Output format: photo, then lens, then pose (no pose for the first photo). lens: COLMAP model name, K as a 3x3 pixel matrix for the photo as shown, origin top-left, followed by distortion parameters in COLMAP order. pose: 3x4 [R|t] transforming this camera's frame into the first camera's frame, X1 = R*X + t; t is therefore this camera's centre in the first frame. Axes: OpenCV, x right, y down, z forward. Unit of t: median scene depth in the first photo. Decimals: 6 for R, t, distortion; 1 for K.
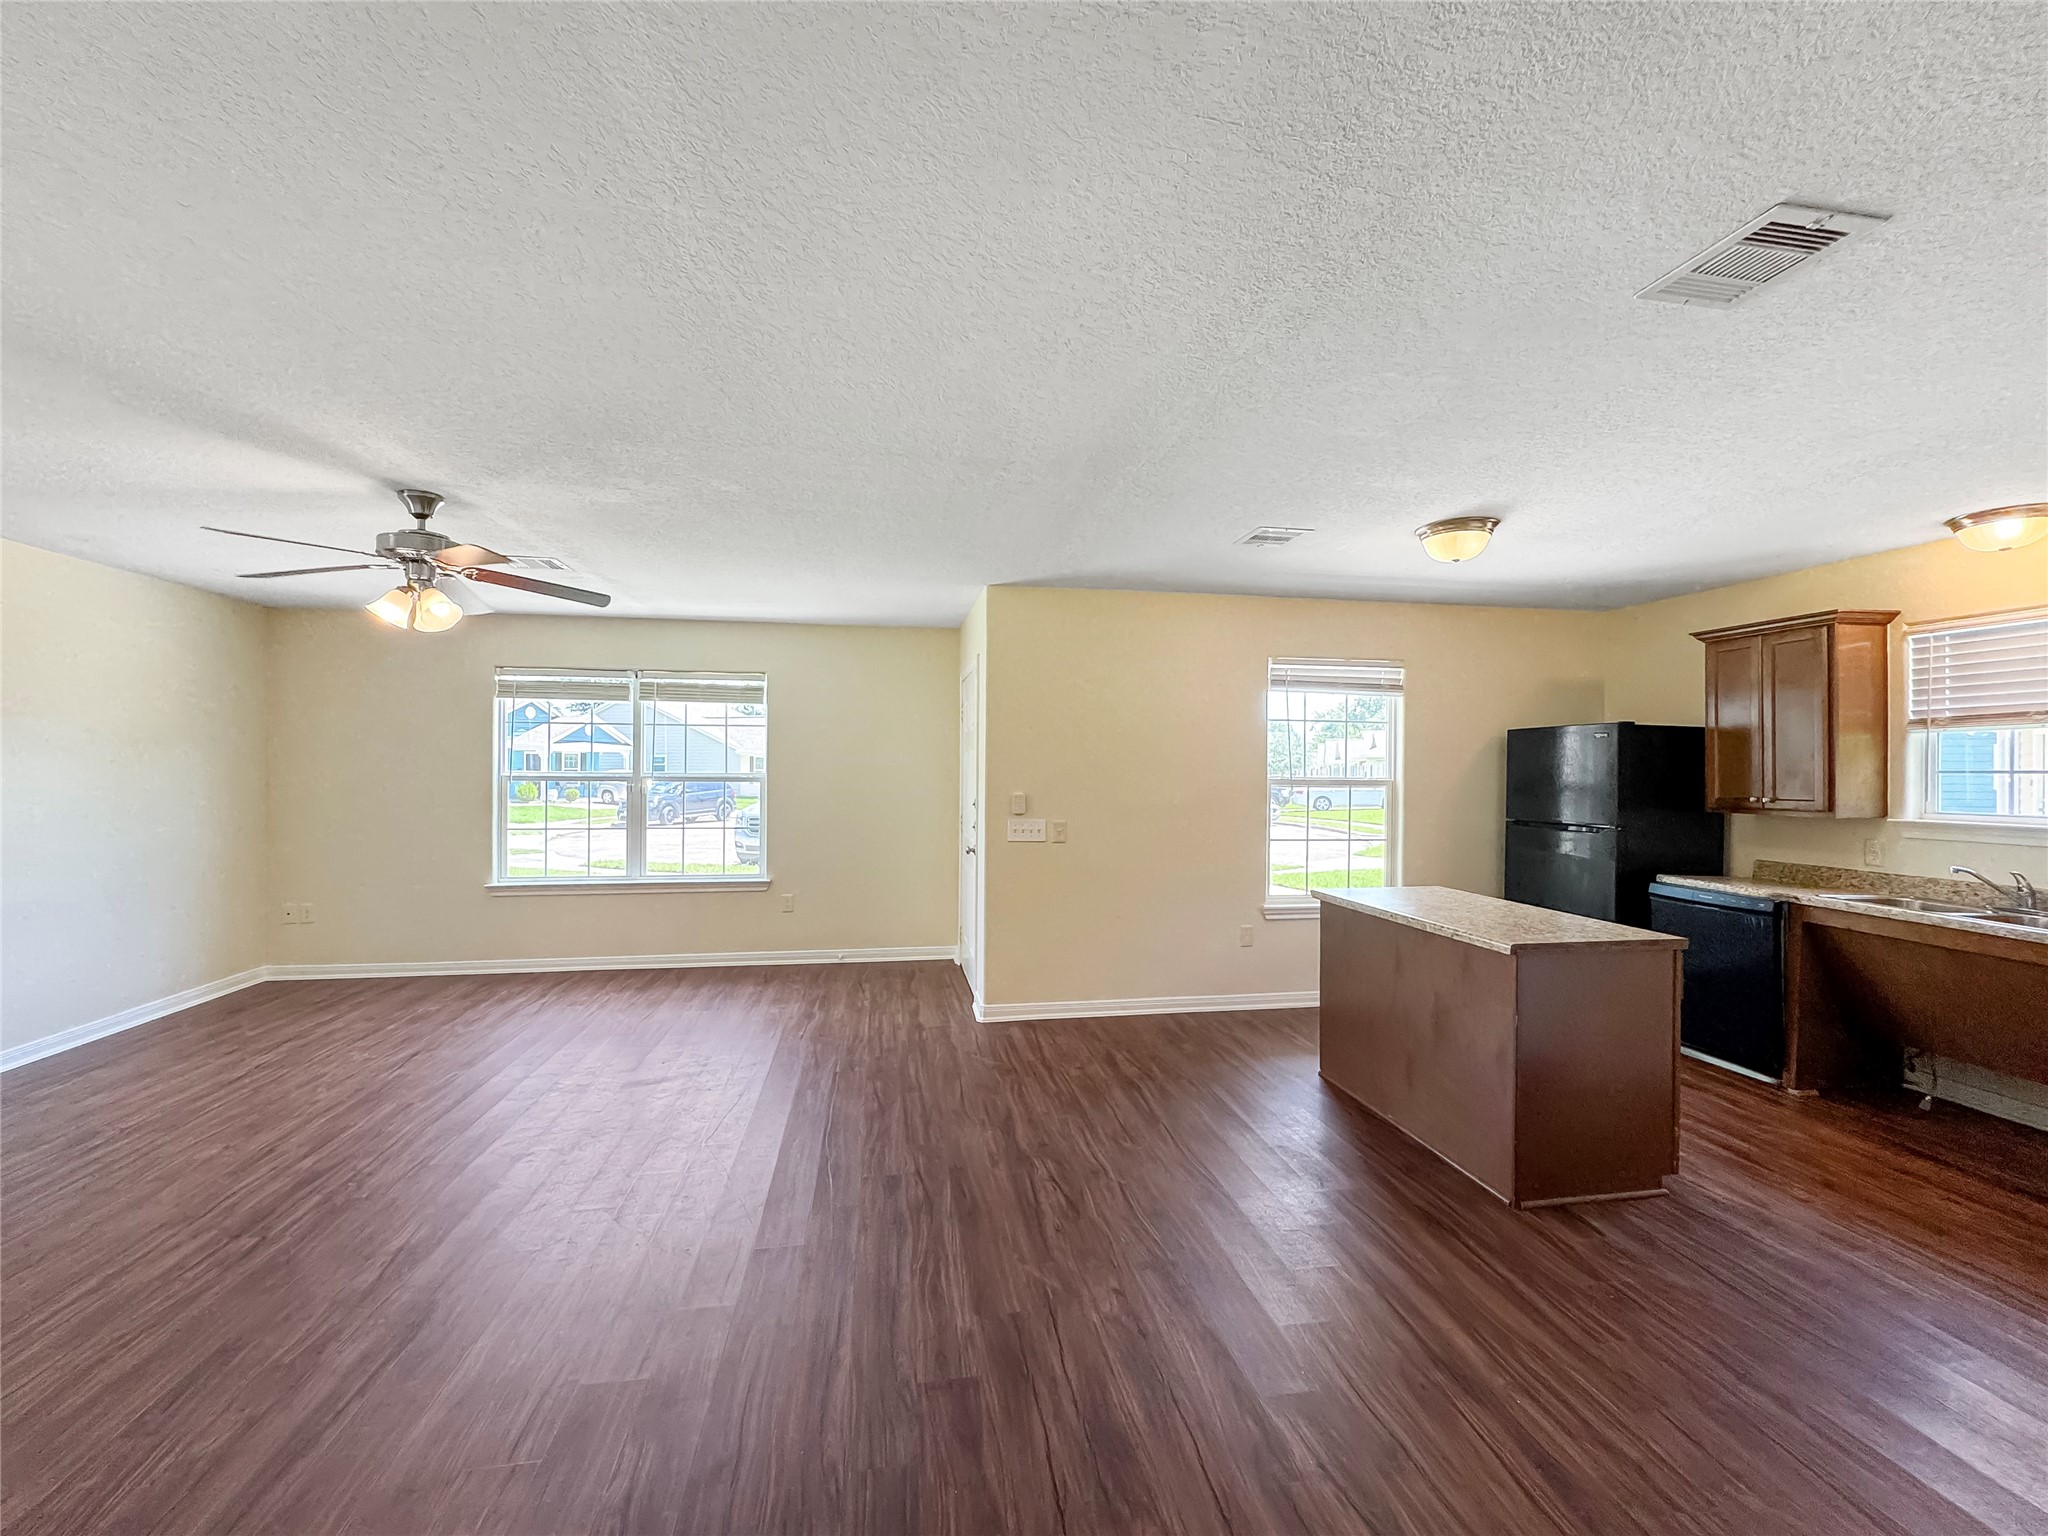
lens RADIAL K [[846.7, 0, 1023.8], [0, 846.7, 769.4], [0, 0, 1]] dist [-0.002227, -0.000440]
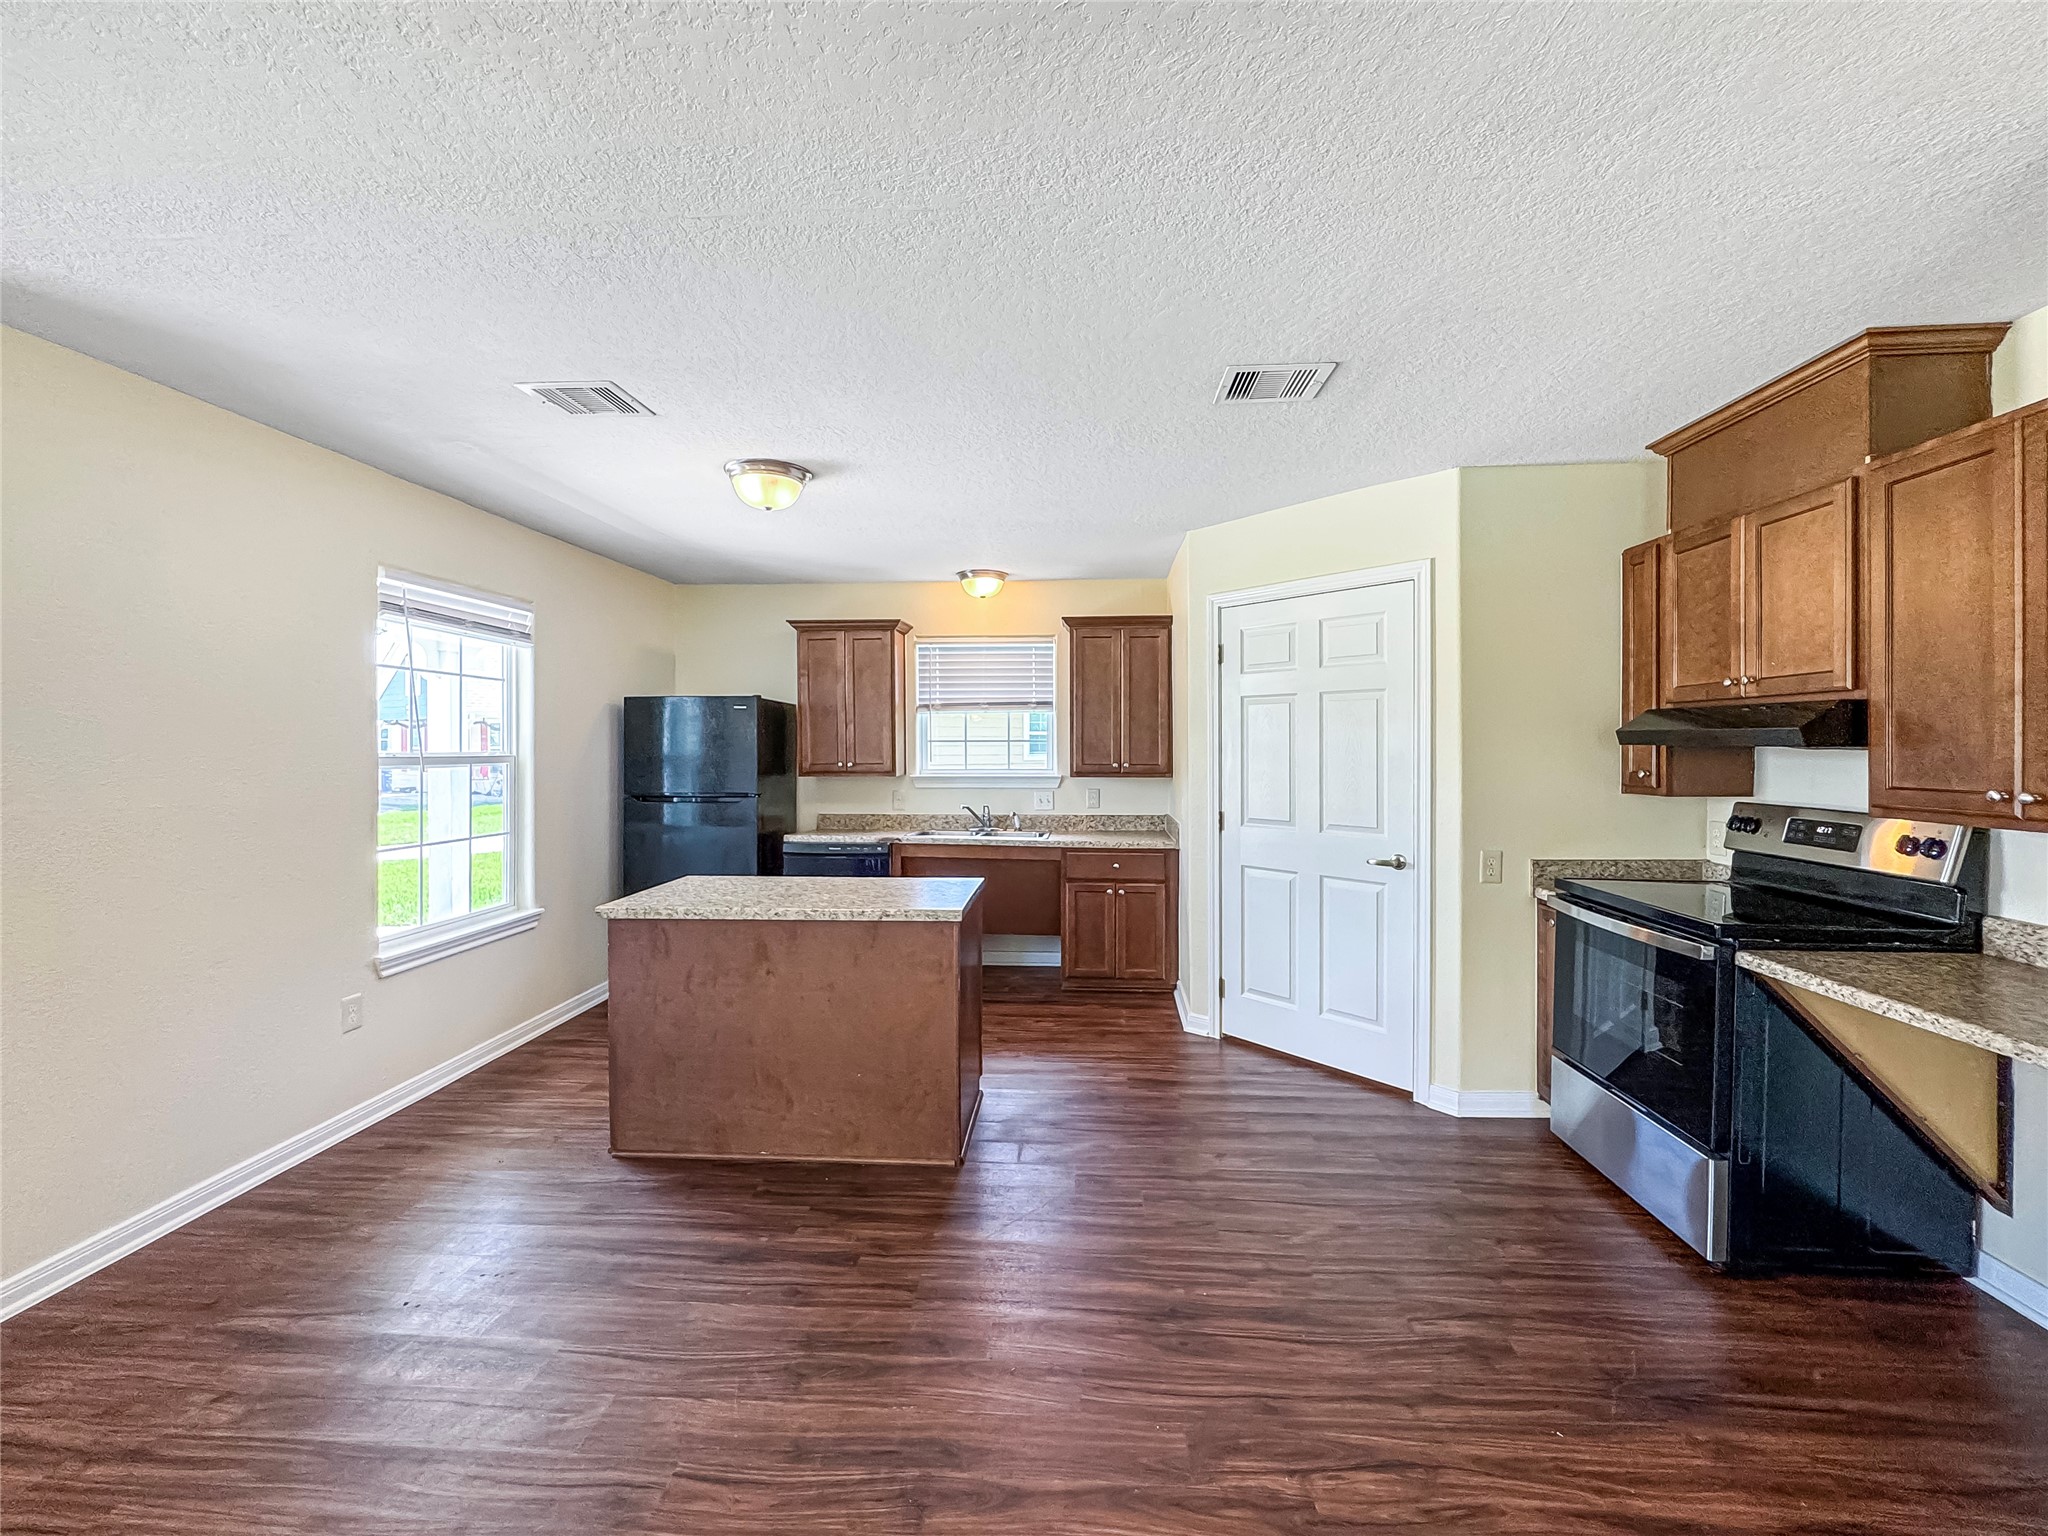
lens RADIAL K [[846.7, 0, 1029.8], [0, 846.7, 751.5], [0, 0, 1]] dist [-0.002227, -0.000440]
pose [[0.215901, -0.015807, 0.976287, -0.330336], [0.000621, 0.999871, 0.016051, -0.003381], [-0.976415, -0.002859, 0.215883, 0.567396]]
